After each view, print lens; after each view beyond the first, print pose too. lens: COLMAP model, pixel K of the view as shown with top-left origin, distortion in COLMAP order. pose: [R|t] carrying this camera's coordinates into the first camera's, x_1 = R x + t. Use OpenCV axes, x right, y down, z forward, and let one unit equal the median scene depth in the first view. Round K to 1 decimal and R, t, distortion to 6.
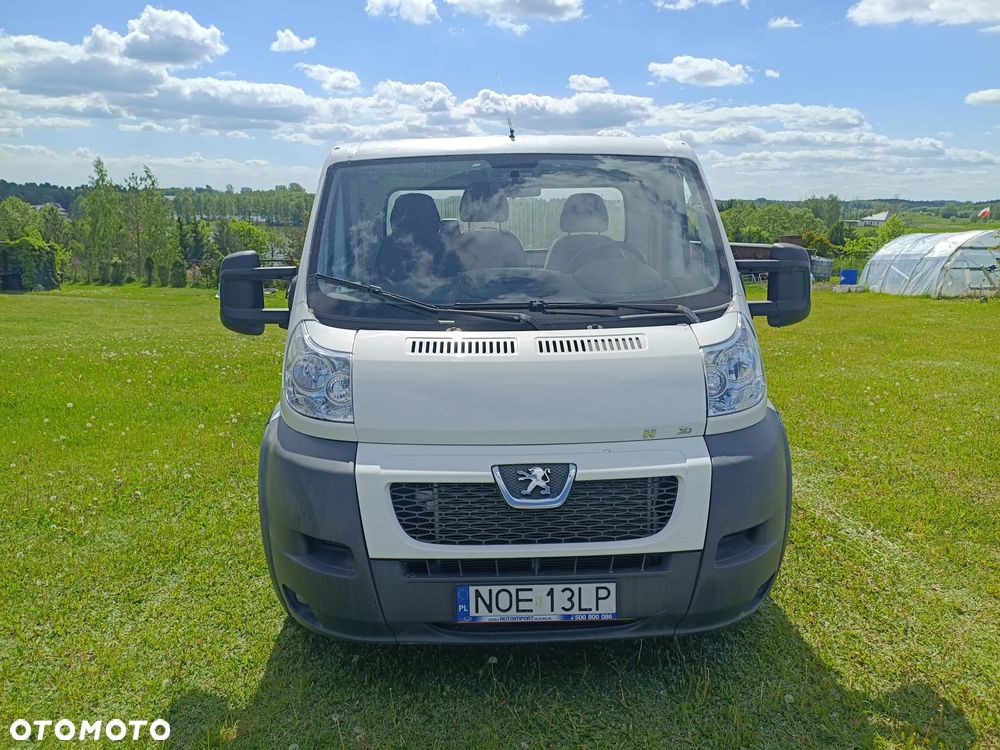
lens RADIAL K [[774.2, 0, 503.6], [0, 774.2, 377.4], [0, 0, 1]] dist [0.045487, -0.074957]
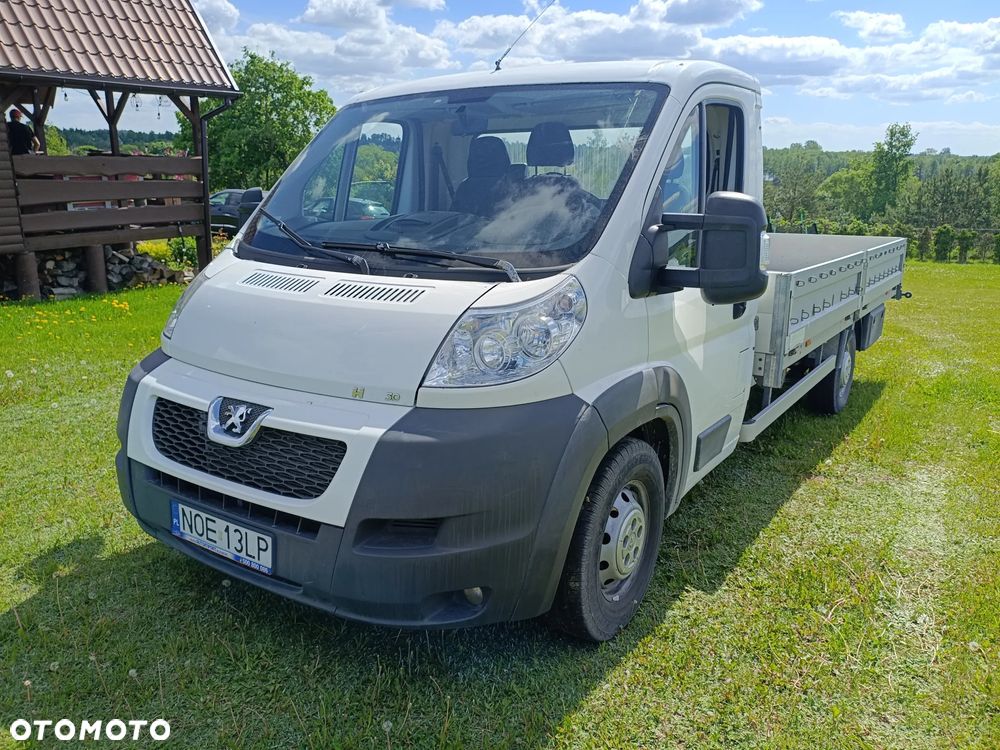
lens RADIAL K [[774.2, 0, 507.6], [0, 774.2, 374.2], [0, 0, 1]] dist [0.045487, -0.074957]
pose [[0.818033, 0.153212, -0.554390, 0.731417], [-0.127499, 0.988193, 0.084966, -0.042715], [0.560862, 0.001179, 0.827909, 0.309288]]
